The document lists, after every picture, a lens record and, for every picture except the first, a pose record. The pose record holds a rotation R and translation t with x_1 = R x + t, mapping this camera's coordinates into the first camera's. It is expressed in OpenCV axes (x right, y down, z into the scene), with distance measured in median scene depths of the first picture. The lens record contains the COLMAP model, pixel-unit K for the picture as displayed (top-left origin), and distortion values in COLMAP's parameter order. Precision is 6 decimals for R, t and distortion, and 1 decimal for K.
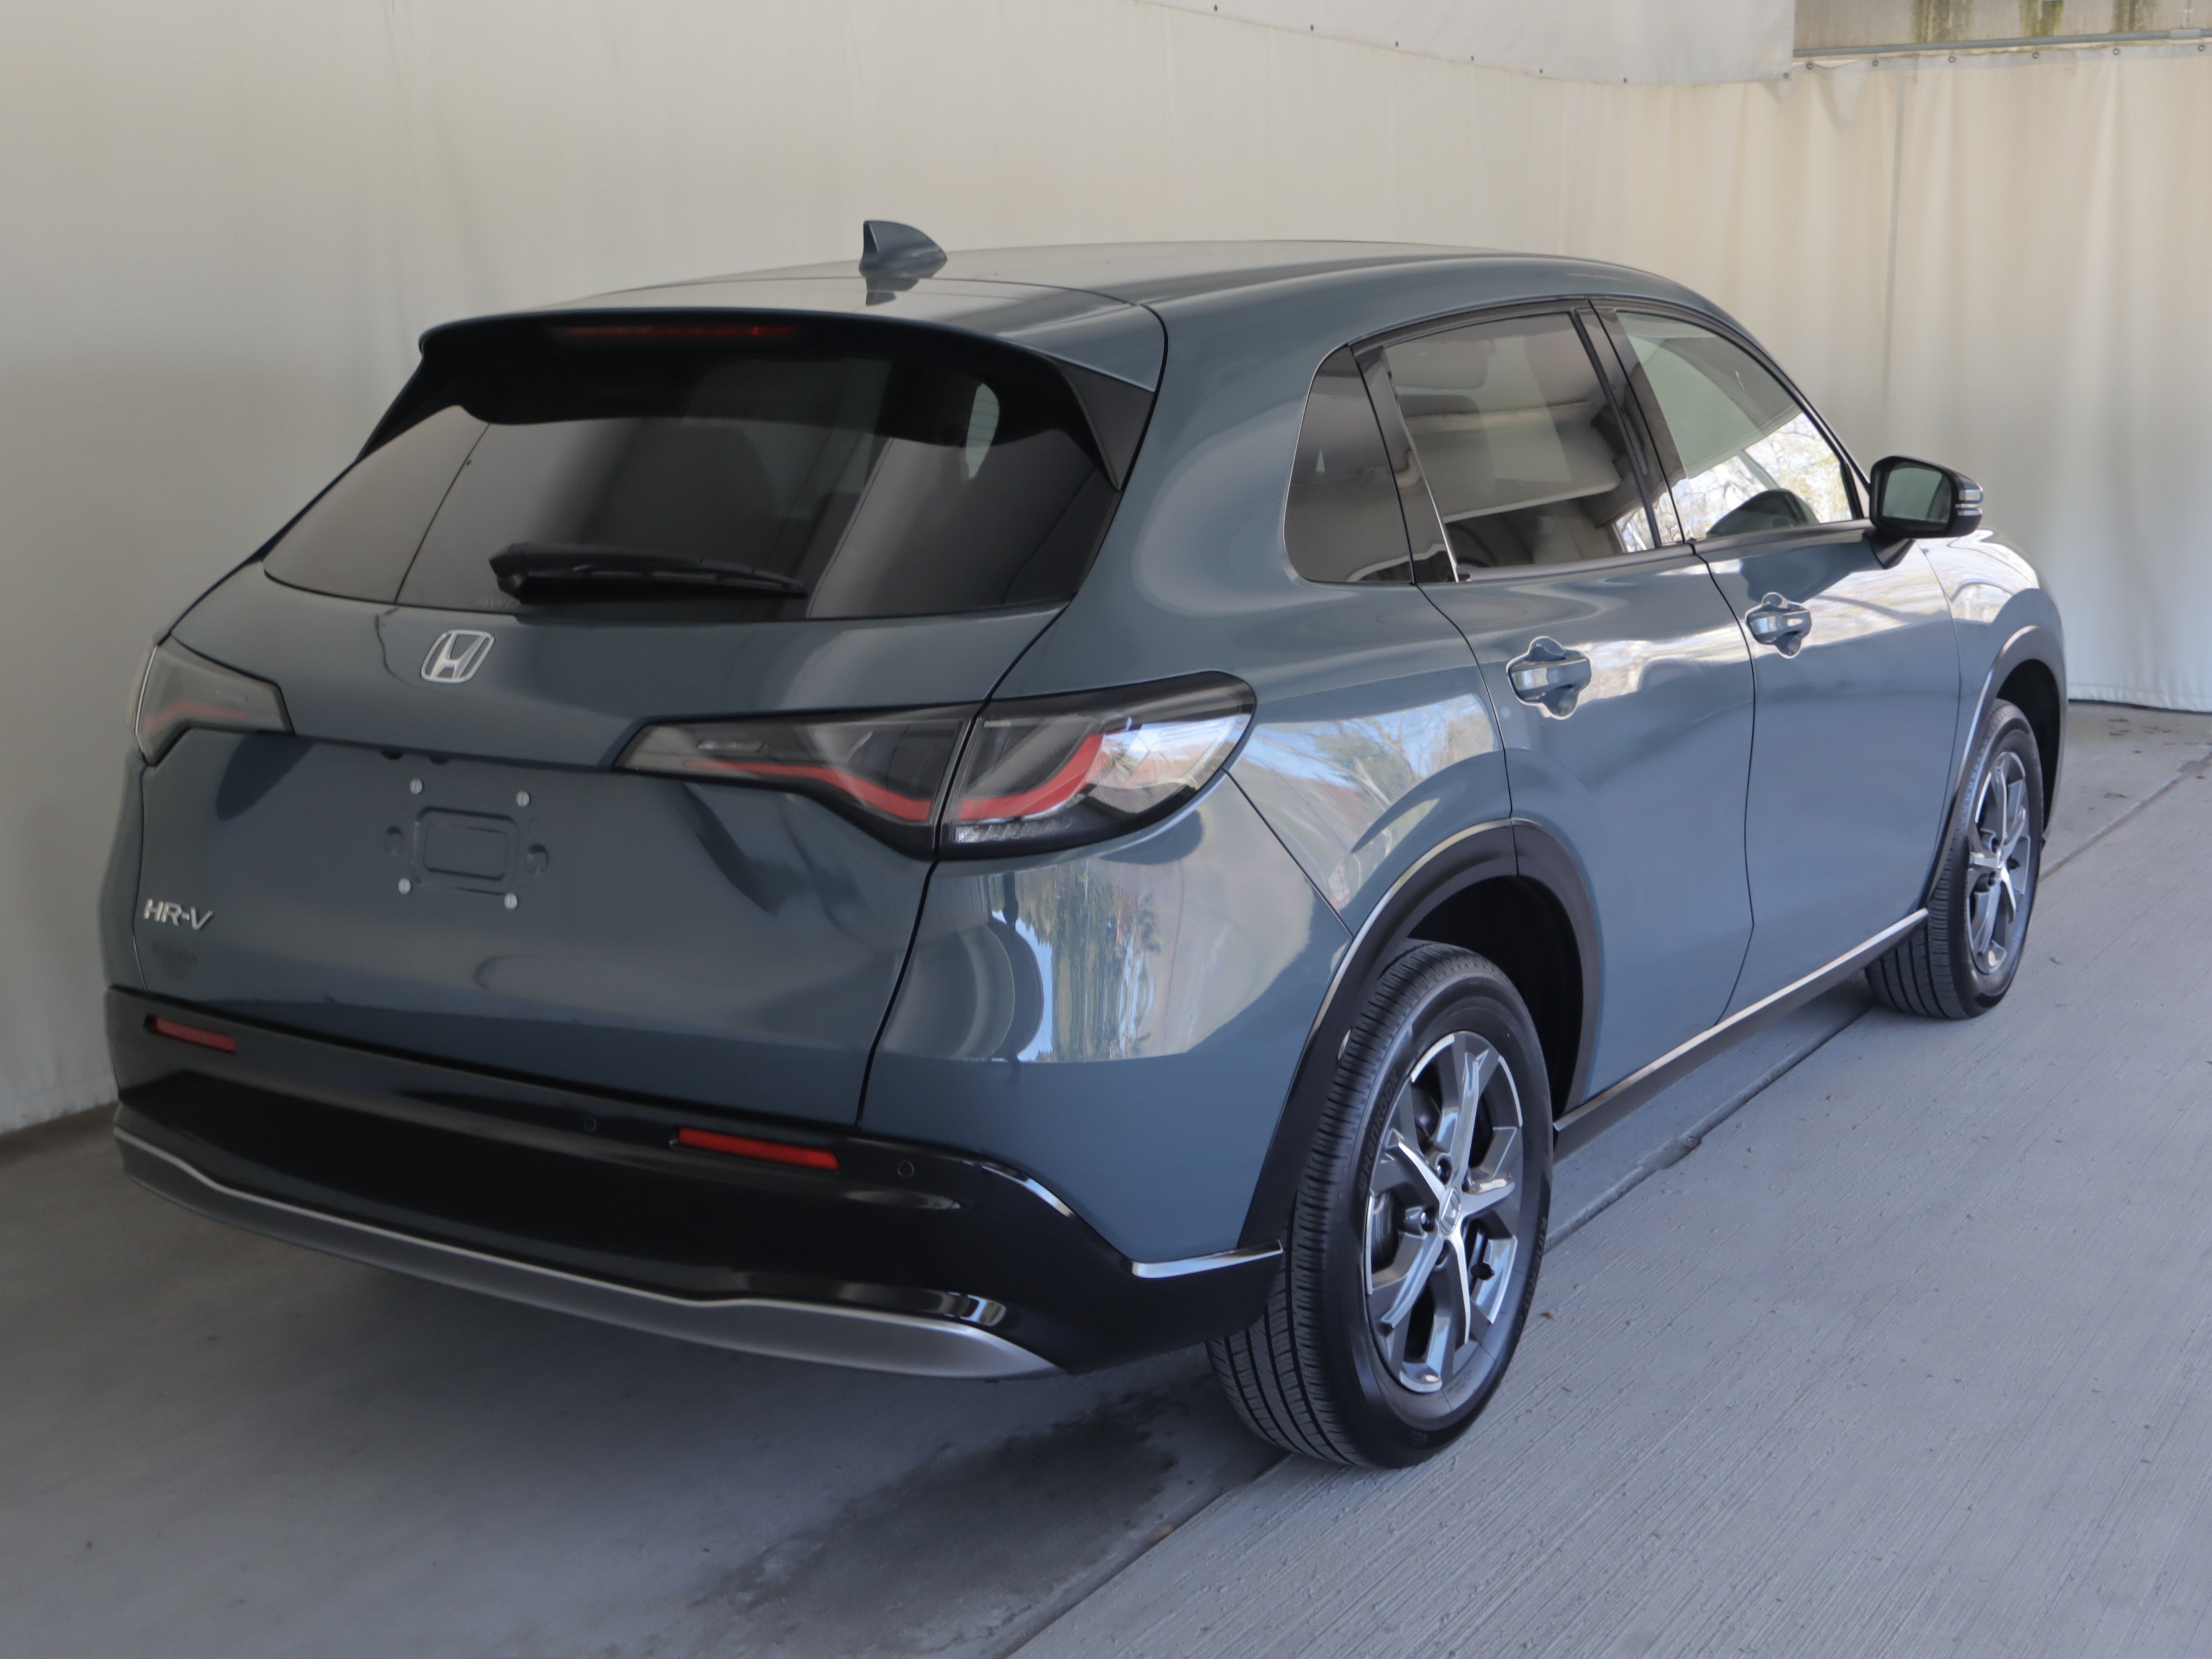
lens RADIAL K [[2428.8, 0, 1107.6], [0, 2428.8, 828.7], [0, 0, 1]] dist [-0.023352, 0.000000]
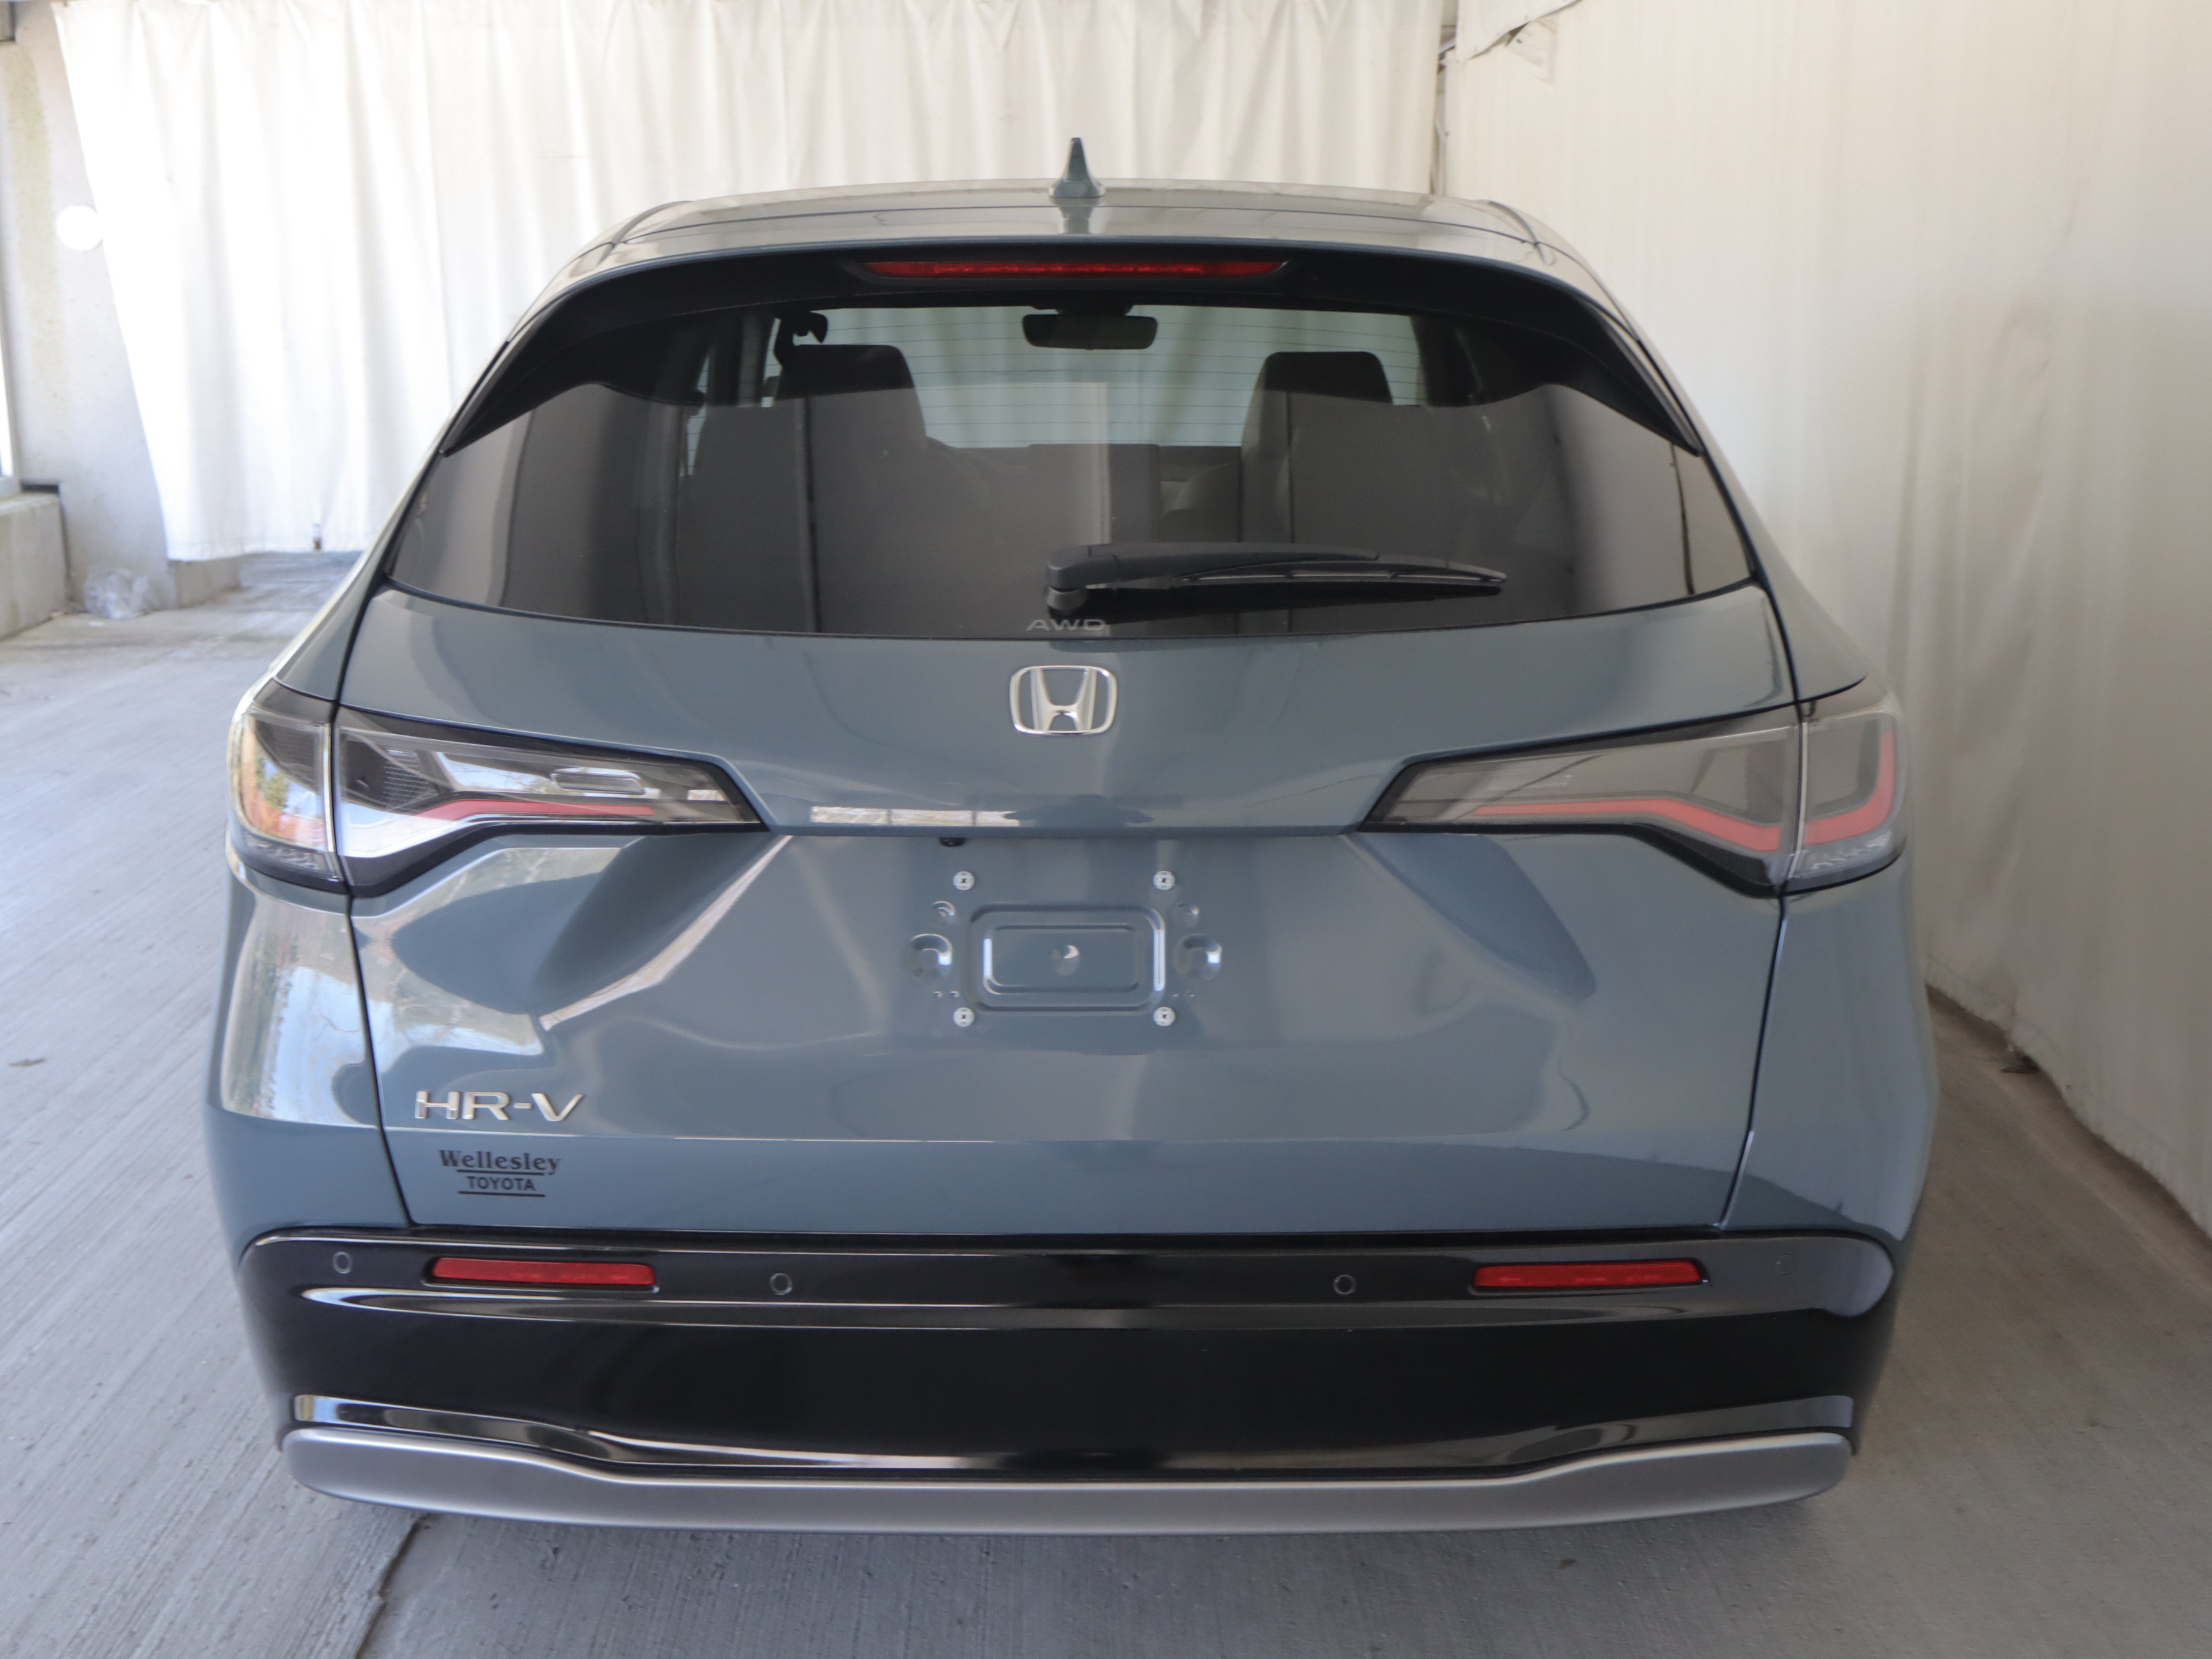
lens RADIAL K [[2428.8, 0, 1105.7], [0, 2428.8, 831.7], [0, 0, 1]] dist [-0.023352, 0.000000]
pose [[0.874729, -0.105880, 0.472904, -0.643525], [0.097068, 0.994345, 0.043081, -0.064881], [-0.474791, 0.008220, 0.880060, 0.355396]]
